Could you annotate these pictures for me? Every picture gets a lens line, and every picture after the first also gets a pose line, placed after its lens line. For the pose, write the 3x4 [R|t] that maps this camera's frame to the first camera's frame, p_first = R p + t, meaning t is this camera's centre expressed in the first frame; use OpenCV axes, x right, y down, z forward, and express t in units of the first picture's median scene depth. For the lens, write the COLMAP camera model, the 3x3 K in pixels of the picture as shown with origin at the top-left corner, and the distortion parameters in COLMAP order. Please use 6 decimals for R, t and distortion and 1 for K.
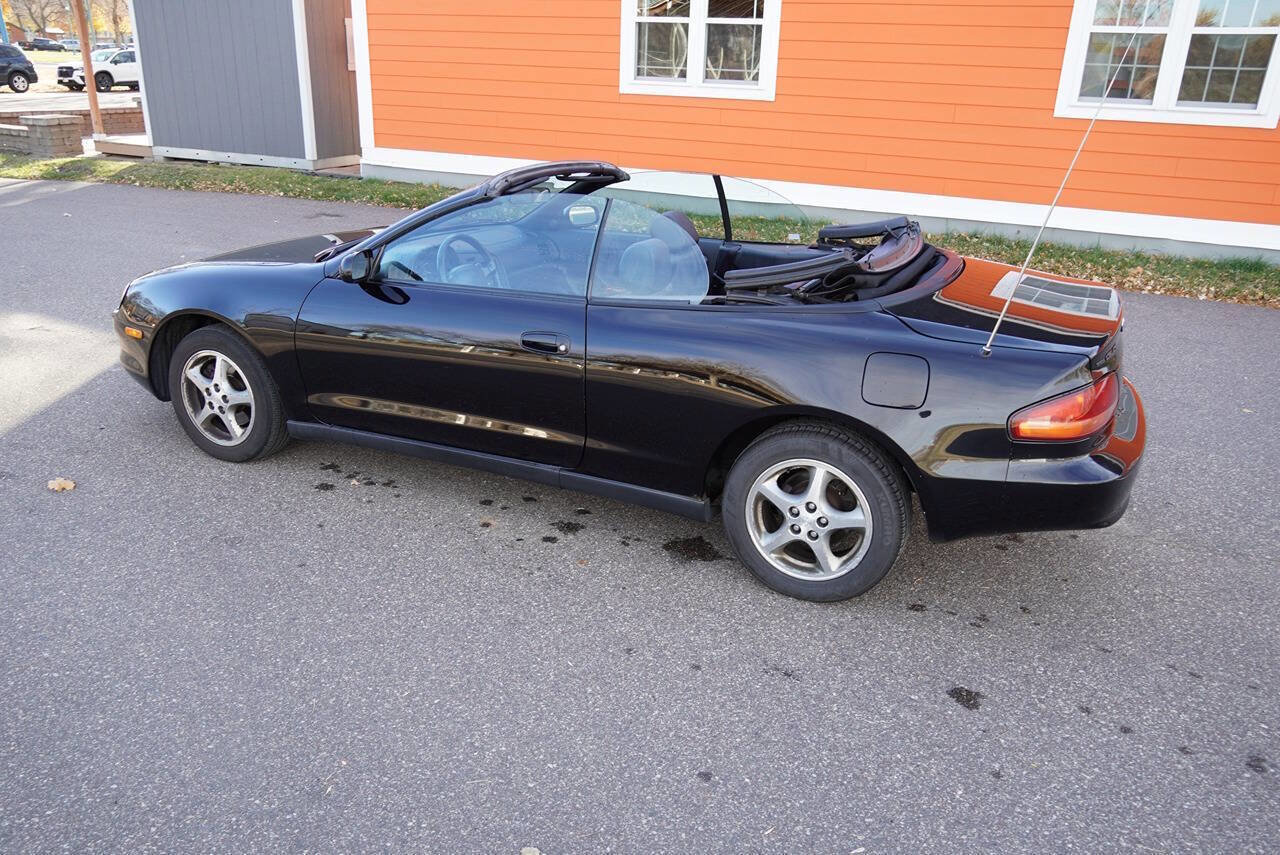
lens RADIAL K [[981.0, 0, 637.2], [0, 981.0, 438.2], [0, 0, 1]] dist [-0.046475, 0.059648]
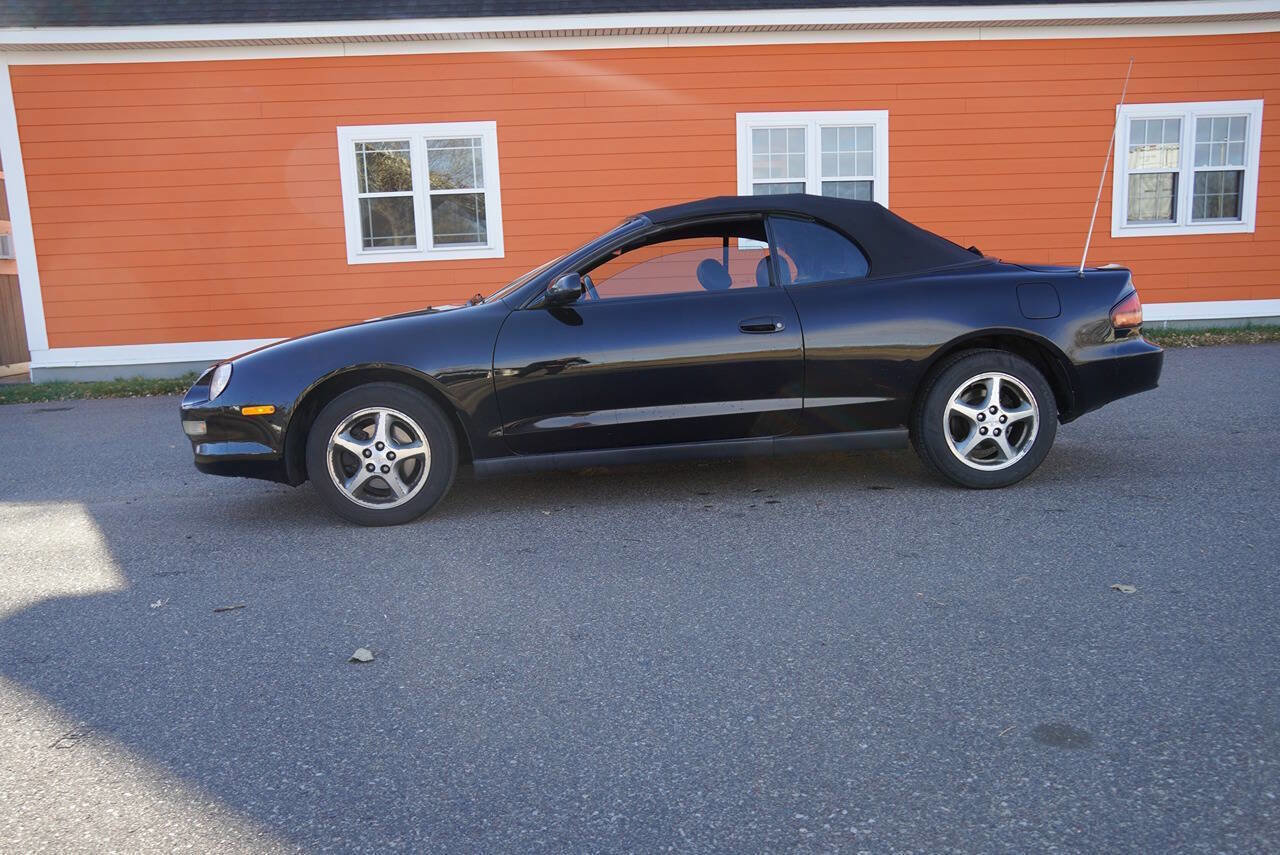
lens RADIAL K [[981.0, 0, 637.0], [0, 981.0, 425.1], [0, 0, 1]] dist [-0.046475, 0.059648]
pose [[0.878850, -0.134401, 0.457777, -0.717445], [0.235888, 0.956427, -0.172060, 0.171411], [-0.414705, 0.259198, 0.872259, 0.049669]]
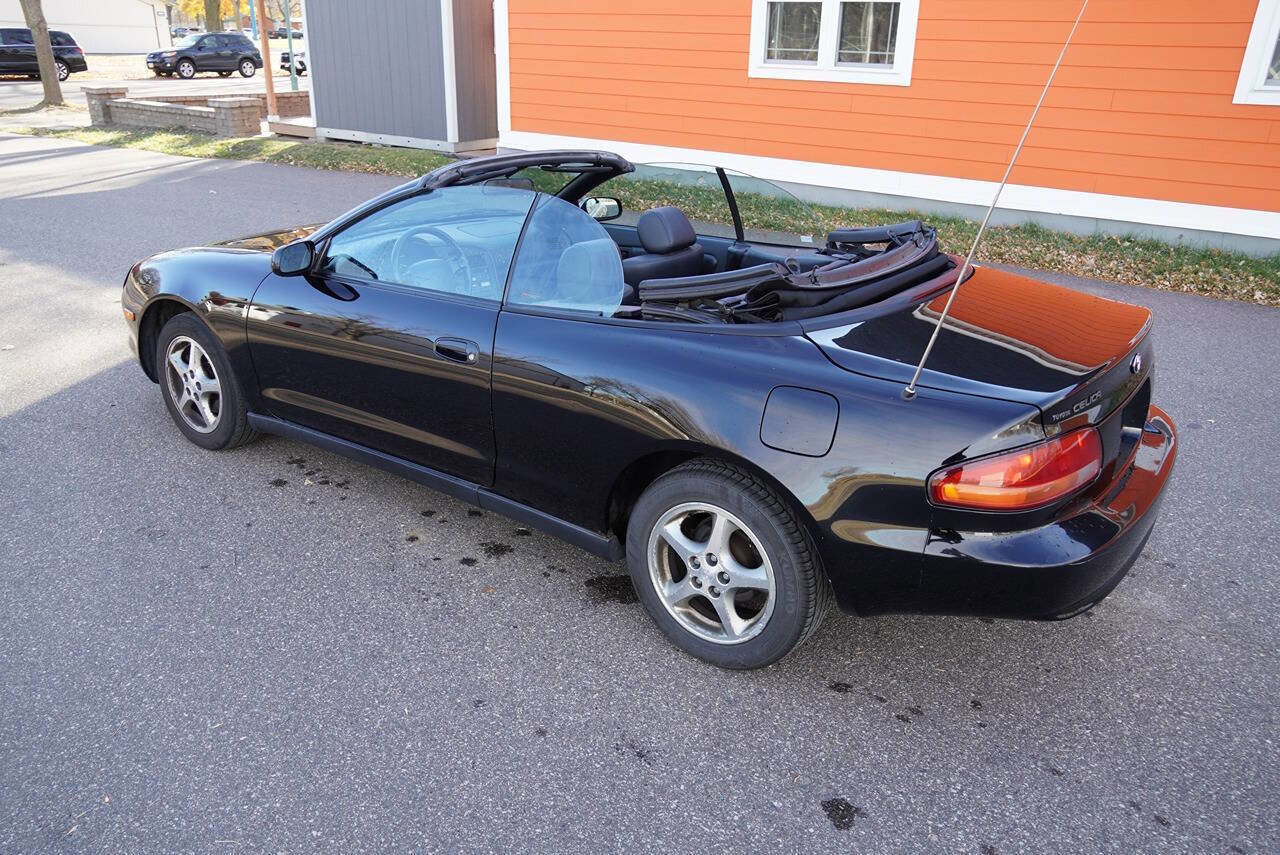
lens RADIAL K [[981.0, 0, 635.5], [0, 981.0, 434.1], [0, 0, 1]] dist [-0.046475, 0.059648]
pose [[0.979856, 0.068186, -0.187702, 0.224719], [-0.066183, 0.997664, 0.016921, -0.041650], [0.188417, -0.004157, 0.982080, 0.120656]]
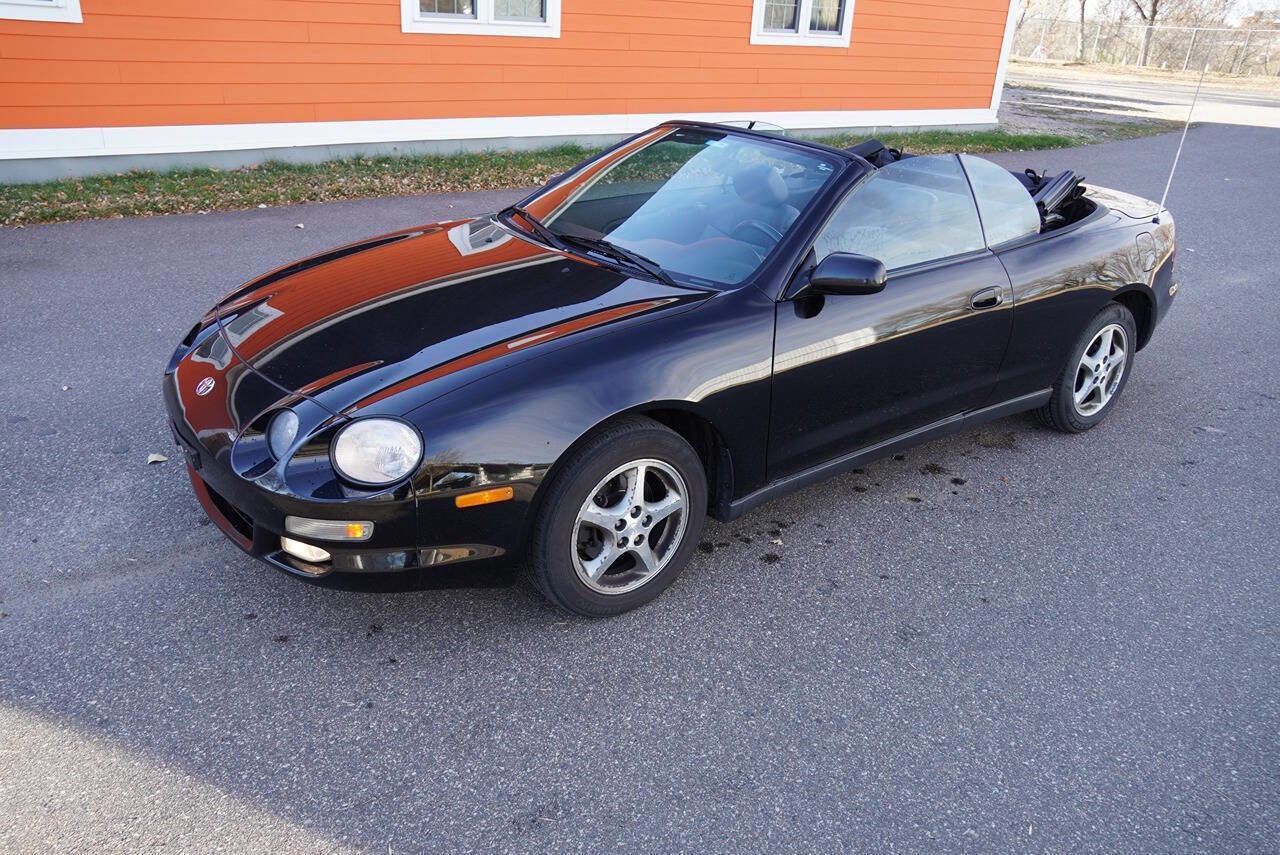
lens RADIAL K [[981.0, 0, 636.6], [0, 981.0, 425.0], [0, 0, 1]] dist [-0.046475, 0.059648]
pose [[0.482107, -0.356842, 0.800148, -1.066285], [0.286391, 0.927309, 0.240996, -0.305246], [-0.827982, 0.112969, 0.549258, 0.680314]]
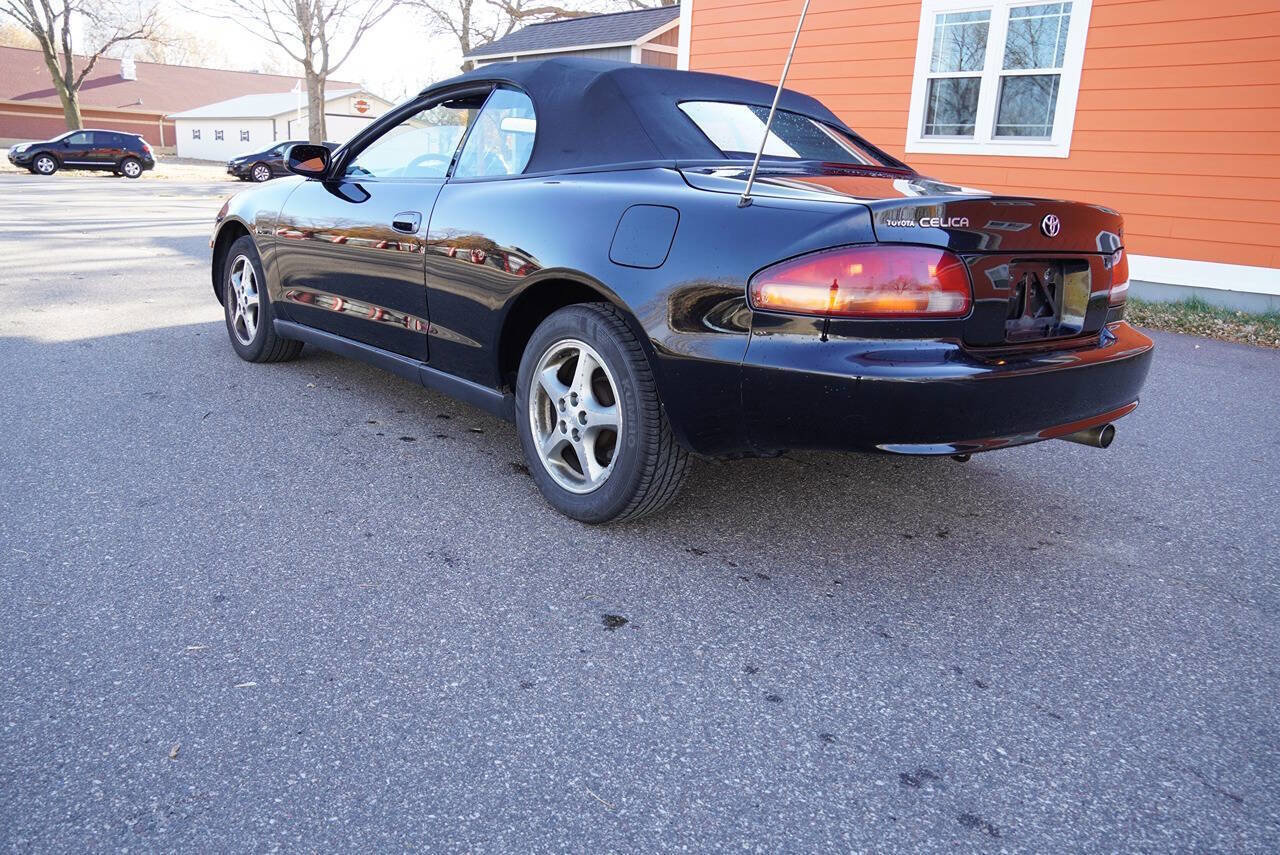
lens RADIAL K [[981.0, 0, 638.0], [0, 981.0, 429.3], [0, 0, 1]] dist [-0.046475, 0.059648]
pose [[0.905835, 0.125407, -0.404642, 0.483108], [-0.177595, 0.979607, -0.093965, 0.140165], [0.384607, 0.156980, 0.909635, 0.217899]]
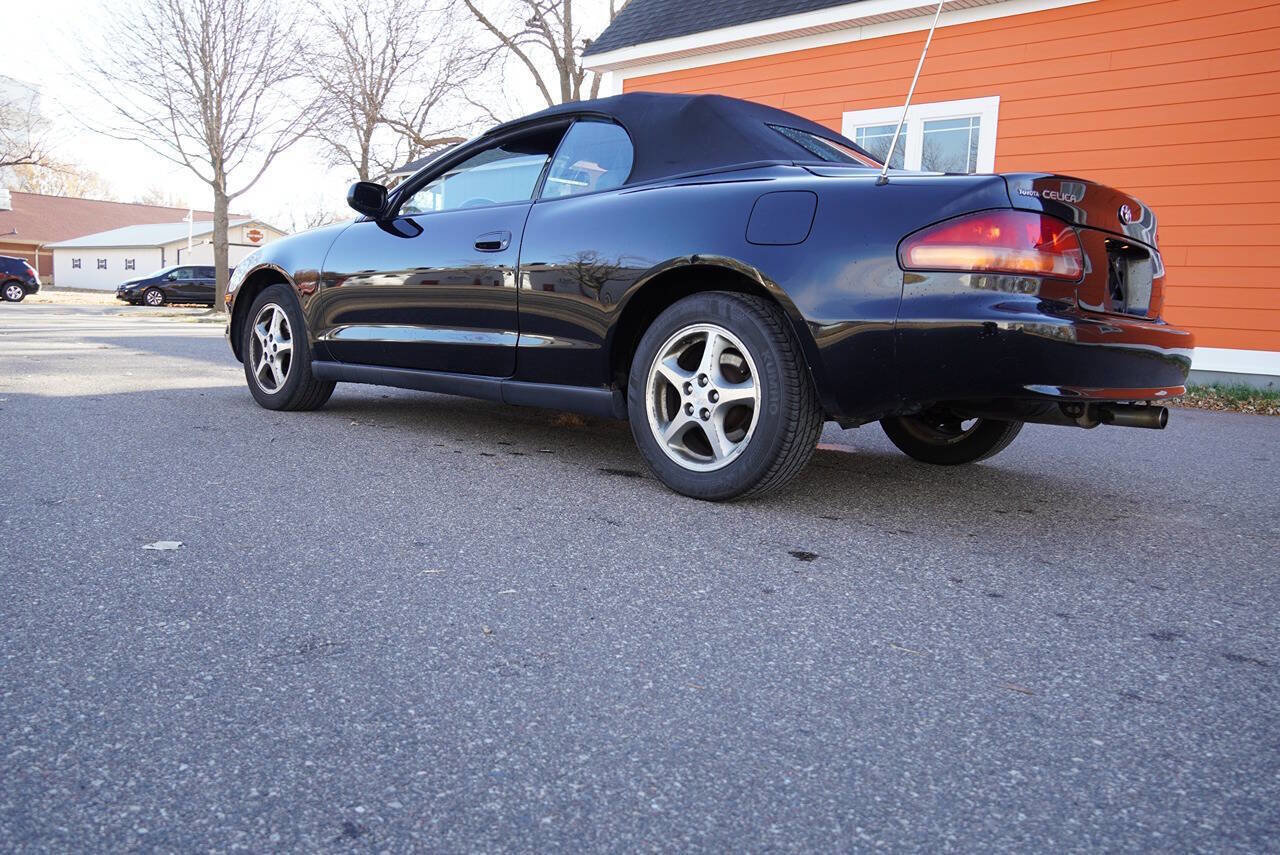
lens RADIAL K [[981.0, 0, 637.6], [0, 981.0, 429.3], [0, 0, 1]] dist [-0.046475, 0.059648]
pose [[0.948922, 0.054340, -0.310795, 0.337087], [-0.133562, 0.961626, -0.239659, 0.281615], [0.285845, 0.268928, 0.919767, 0.153586]]
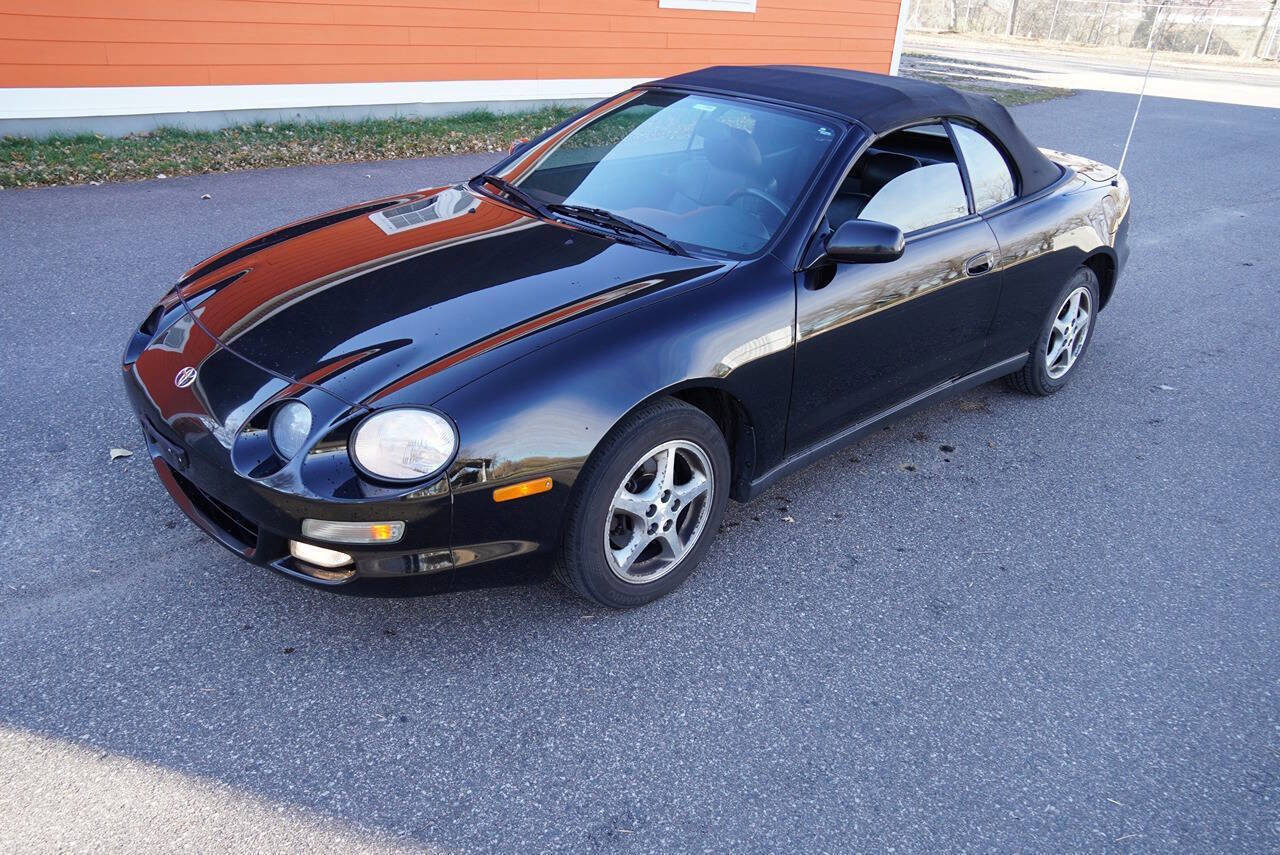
lens RADIAL K [[981.0, 0, 635.3], [0, 981.0, 422.4], [0, 0, 1]] dist [-0.046475, 0.059648]
pose [[0.378167, -0.394623, 0.837414, -1.075173], [0.286358, 0.910091, 0.299555, -0.332381], [-0.880334, 0.126519, 0.457170, 0.788690]]
